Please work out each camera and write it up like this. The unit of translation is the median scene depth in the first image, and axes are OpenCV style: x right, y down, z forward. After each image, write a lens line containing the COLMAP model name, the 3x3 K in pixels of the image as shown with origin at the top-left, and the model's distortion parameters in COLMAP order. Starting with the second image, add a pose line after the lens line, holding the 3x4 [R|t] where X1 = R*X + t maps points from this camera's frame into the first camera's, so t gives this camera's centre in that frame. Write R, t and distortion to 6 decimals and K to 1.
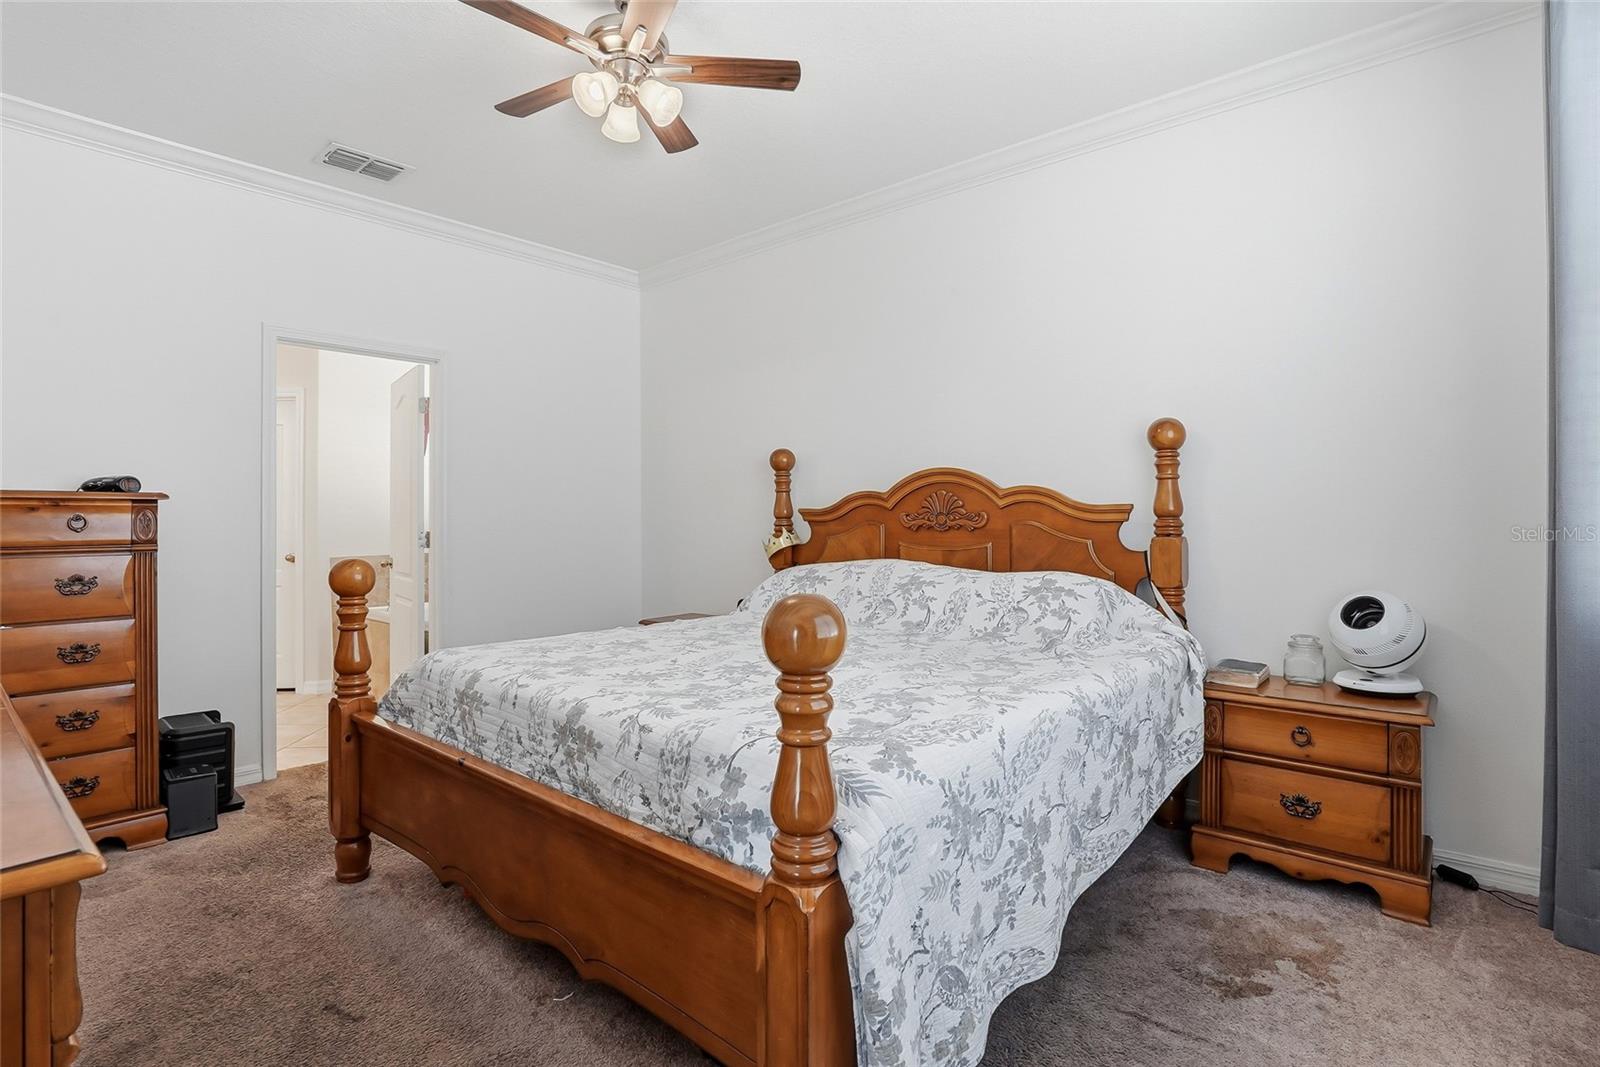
lens RADIAL K [[742.8, 0, 798.0], [0, 742.8, 528.4], [0, 0, 1]] dist [-0.061160, 0.024037]
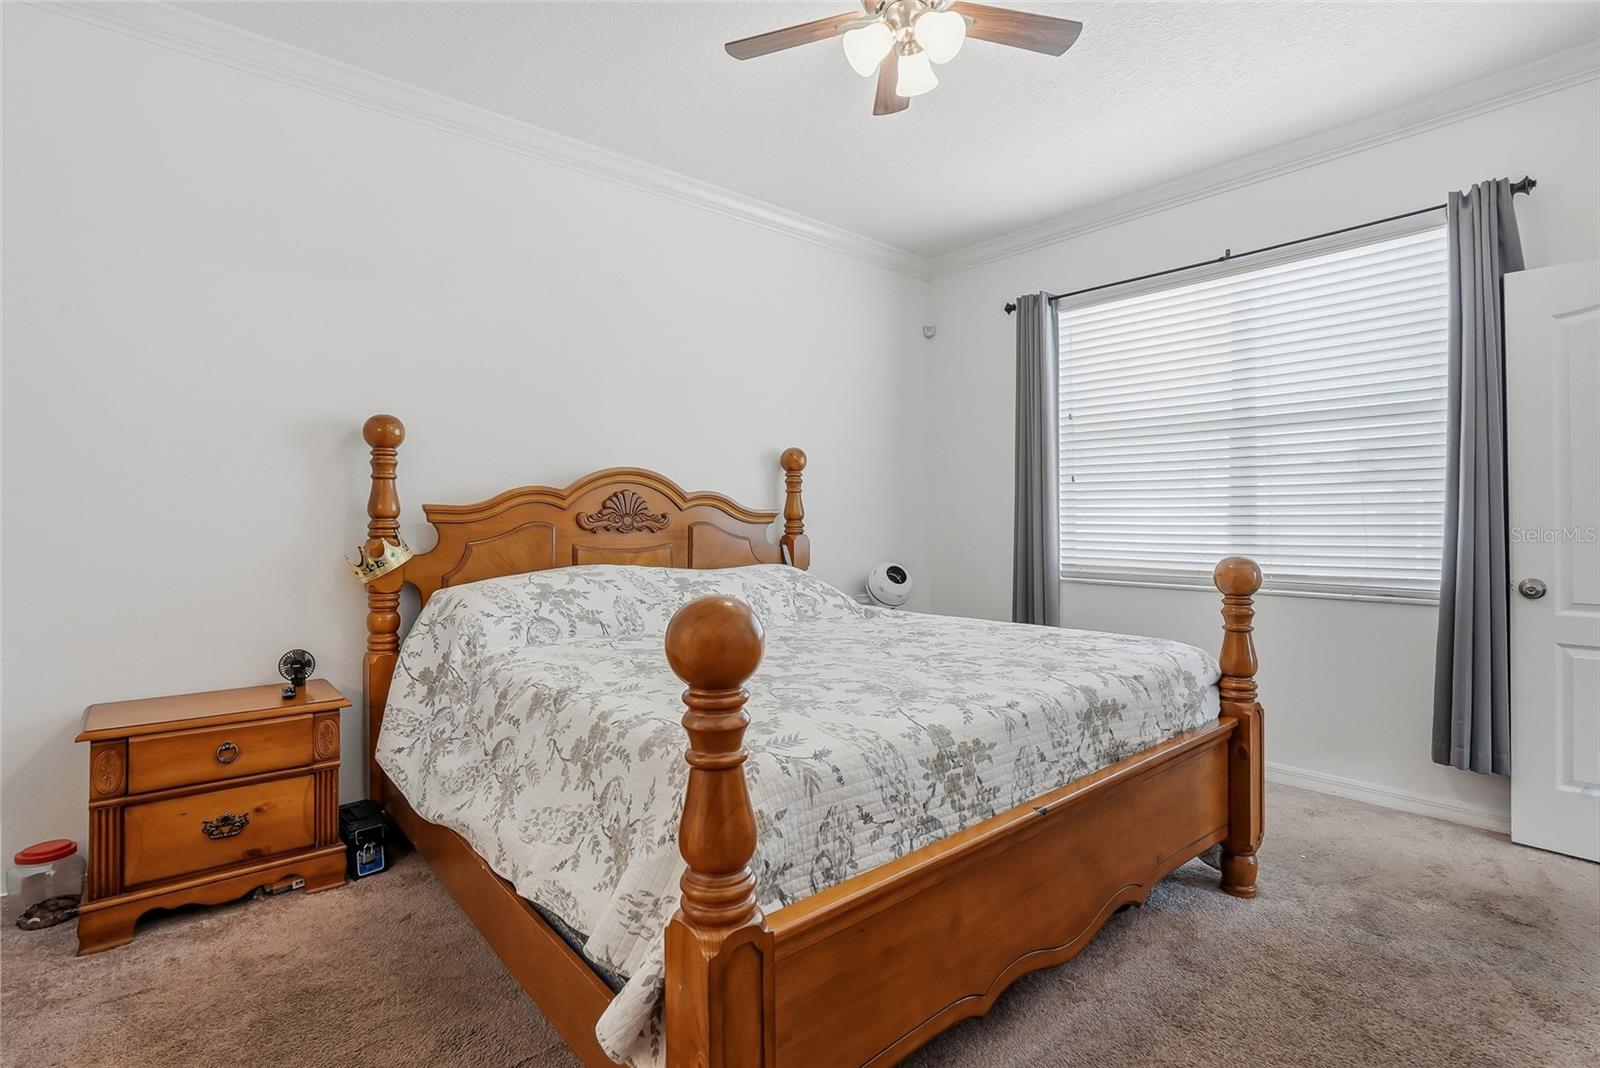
lens RADIAL K [[737.5, 0, 797.4], [0, 737.5, 509.8], [0, 0, 1]] dist [0.001672, -0.016678]
pose [[0.182745, 0.018578, 0.982985, -0.877812], [0.008848, 0.999750, -0.020540, -0.005267], [-0.983121, 0.012451, 0.182535, 0.729400]]
